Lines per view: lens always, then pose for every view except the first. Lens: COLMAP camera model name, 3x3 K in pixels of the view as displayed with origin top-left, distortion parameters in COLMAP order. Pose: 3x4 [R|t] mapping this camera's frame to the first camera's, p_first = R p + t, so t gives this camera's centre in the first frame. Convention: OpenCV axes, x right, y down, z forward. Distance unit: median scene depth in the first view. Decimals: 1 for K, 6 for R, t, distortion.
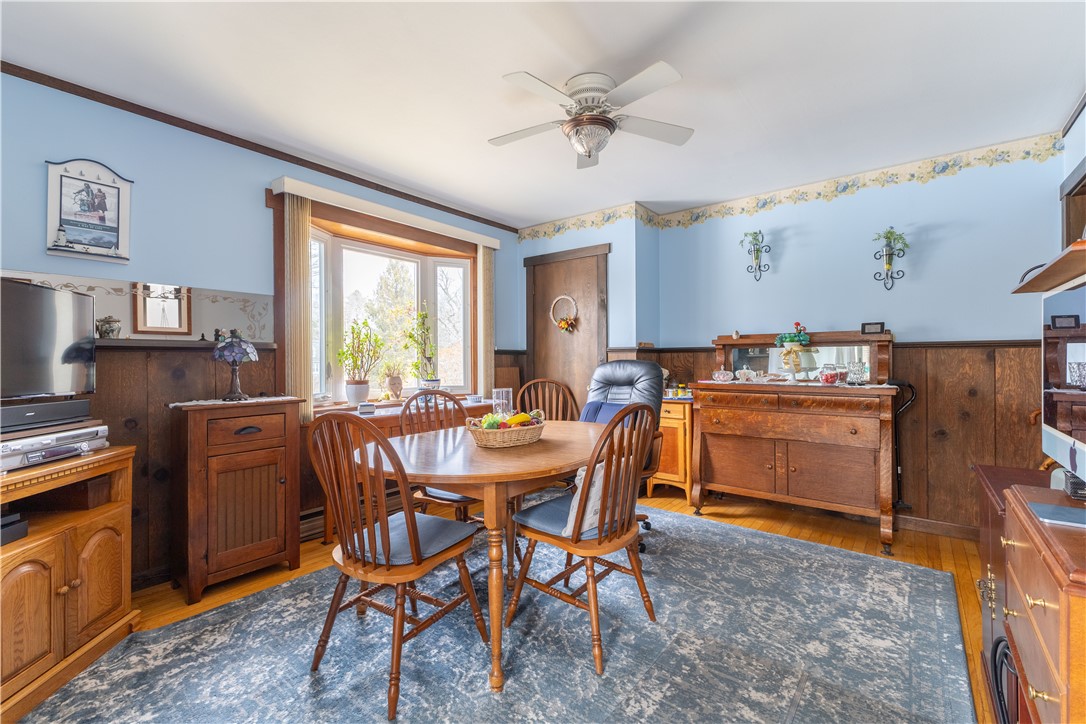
lens RADIAL K [[467.4, 0, 545.4], [0, 467.4, 360.5], [0, 0, 1]] dist [0.004845, -0.001380]
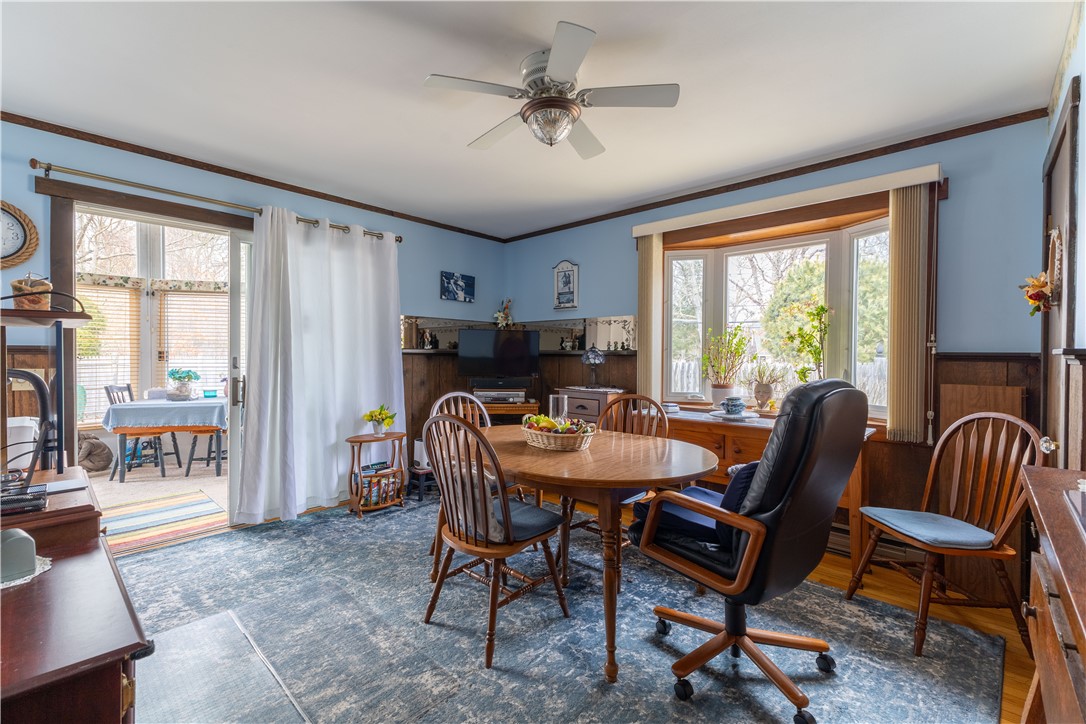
lens RADIAL K [[467.4, 0, 545.1], [0, 467.4, 356.9], [0, 0, 1]] dist [0.004845, -0.001380]
pose [[-0.082115, 0.013229, -0.996535, 0.984720], [-0.005994, 0.999887, 0.013768, -0.043977], [0.996605, 0.007104, -0.082026, 1.050637]]
